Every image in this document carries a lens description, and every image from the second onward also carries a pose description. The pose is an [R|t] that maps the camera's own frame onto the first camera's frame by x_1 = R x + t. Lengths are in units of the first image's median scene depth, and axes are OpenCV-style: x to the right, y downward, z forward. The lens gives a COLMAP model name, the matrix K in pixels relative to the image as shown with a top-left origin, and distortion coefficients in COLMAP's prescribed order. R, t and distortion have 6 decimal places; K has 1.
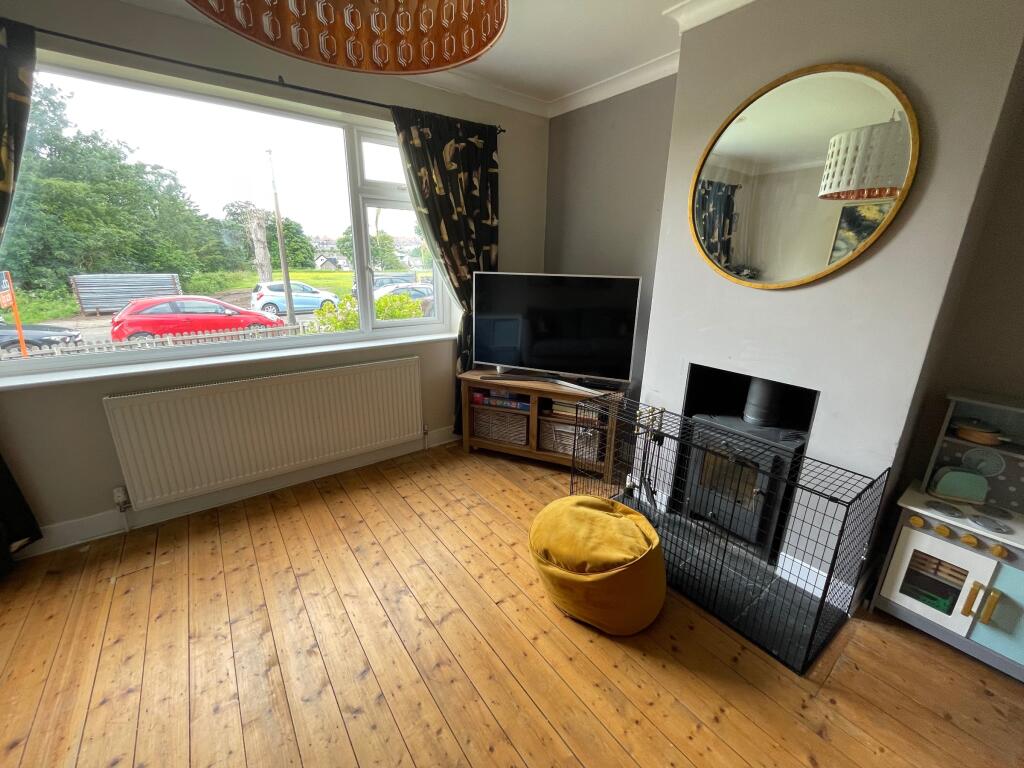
lens RADIAL K [[414.5, 0, 510.1], [0, 414.5, 384.2], [0, 0, 1]] dist [-0.003449, -0.000291]
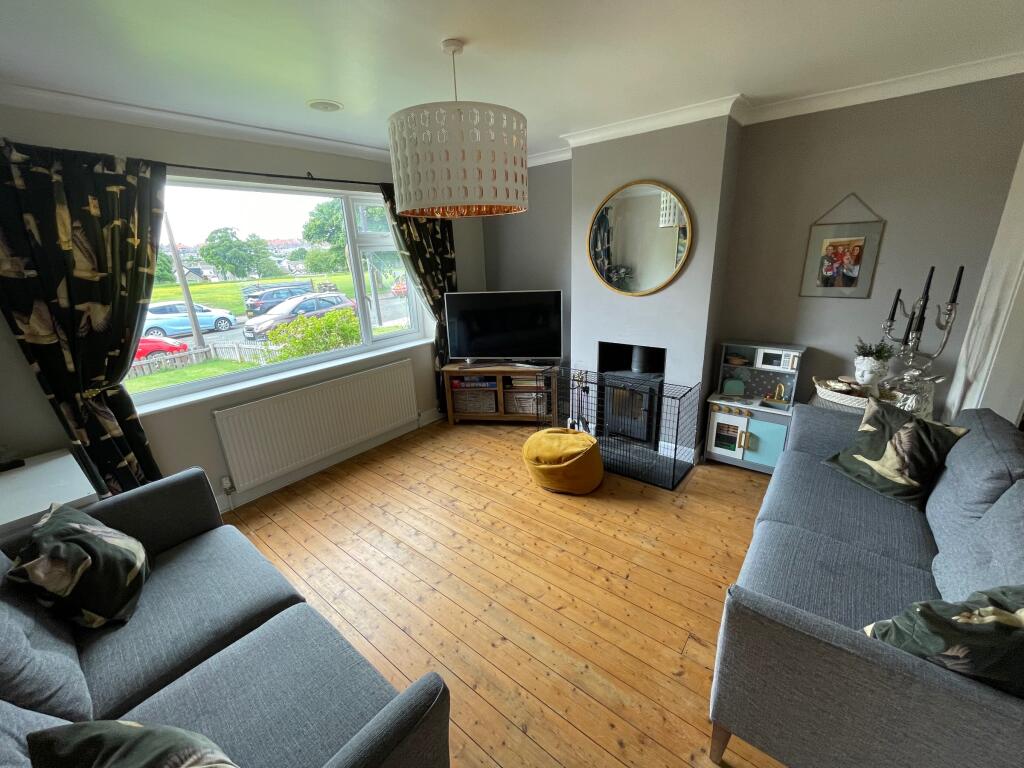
lens RADIAL K [[414.5, 0, 512.4], [0, 414.5, 383.0], [0, 0, 1]] dist [-0.003449, -0.000291]
pose [[0.966498, -0.131041, 0.220704, -0.272299], [0.128433, 0.991372, 0.026193, 0.025961], [-0.222233, 0.003031, 0.974989, -0.513868]]
